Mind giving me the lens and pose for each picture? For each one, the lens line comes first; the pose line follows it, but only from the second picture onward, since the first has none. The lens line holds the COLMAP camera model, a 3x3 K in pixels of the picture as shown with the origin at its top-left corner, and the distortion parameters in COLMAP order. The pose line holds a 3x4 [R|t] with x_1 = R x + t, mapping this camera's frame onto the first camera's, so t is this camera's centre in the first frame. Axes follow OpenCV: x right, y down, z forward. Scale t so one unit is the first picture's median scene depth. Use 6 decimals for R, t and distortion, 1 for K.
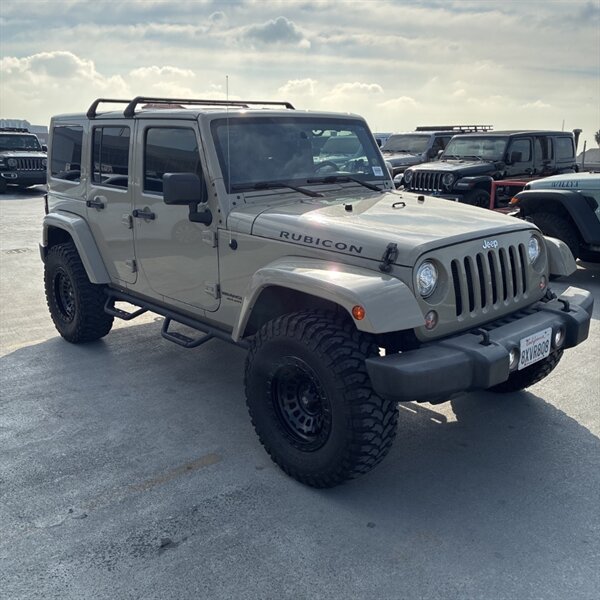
lens RADIAL K [[604.3, 0, 300.0], [0, 604.3, 300.0], [0, 0, 1]] dist [0.034973, -0.028339]
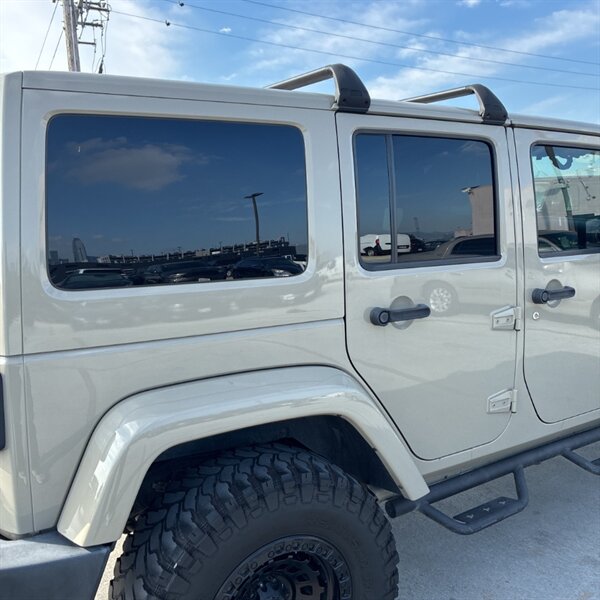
lens RADIAL K [[607.5, 0, 302.8], [0, 607.5, 290.2], [0, 0, 1]] dist [0.009244, -0.025621]
pose [[0.189416, -0.148932, 0.970536, -0.852343], [0.270766, 0.958028, 0.094168, -0.261492], [-0.943826, 0.244951, 0.221791, 1.095660]]
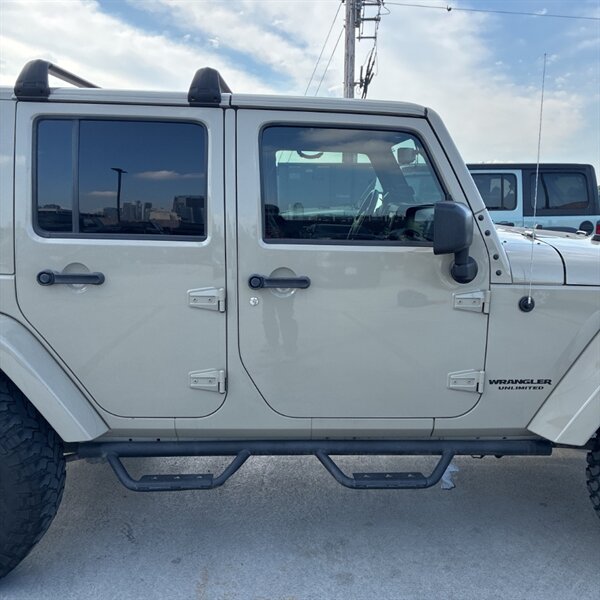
lens RADIAL K [[604.3, 0, 300.0], [0, 604.3, 300.0], [0, 0, 1]] dist [0.034973, -0.028339]
pose [[0.647283, -0.130349, 0.751022, -0.656236], [0.186345, 0.982434, 0.009909, -0.126609], [-0.739121, 0.133536, 0.660203, 0.628106]]
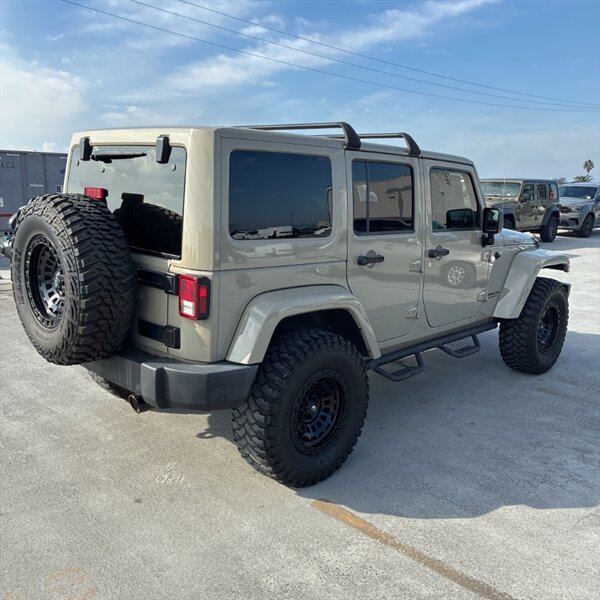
lens RADIAL K [[604.3, 0, 300.0], [0, 604.3, 300.0], [0, 0, 1]] dist [0.034973, -0.028339]
pose [[-0.066388, -0.195367, 0.978481, -1.247265], [0.225128, 0.952424, 0.205439, -0.326400], [-0.972065, 0.233922, -0.019247, 1.264956]]
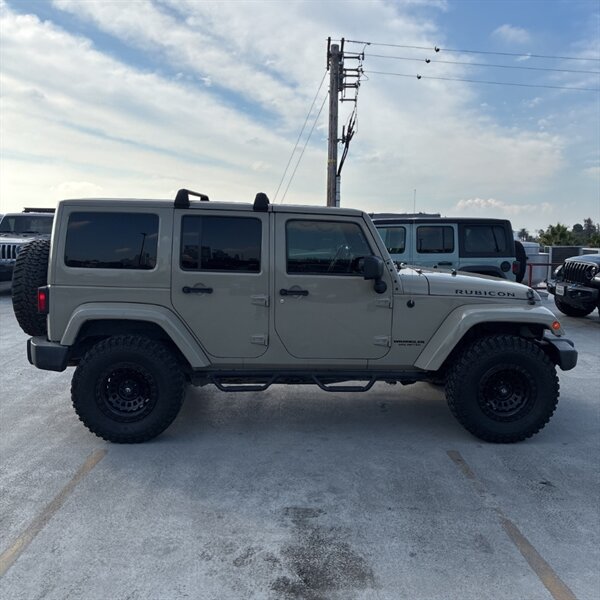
lens RADIAL K [[604.3, 0, 300.0], [0, 604.3, 300.0], [0, 0, 1]] dist [0.034973, -0.028339]
pose [[0.634684, -0.084415, 0.768147, -1.147470], [0.181804, 0.982426, -0.042254, -0.074519], [-0.751081, 0.166470, 0.638878, 0.247594]]
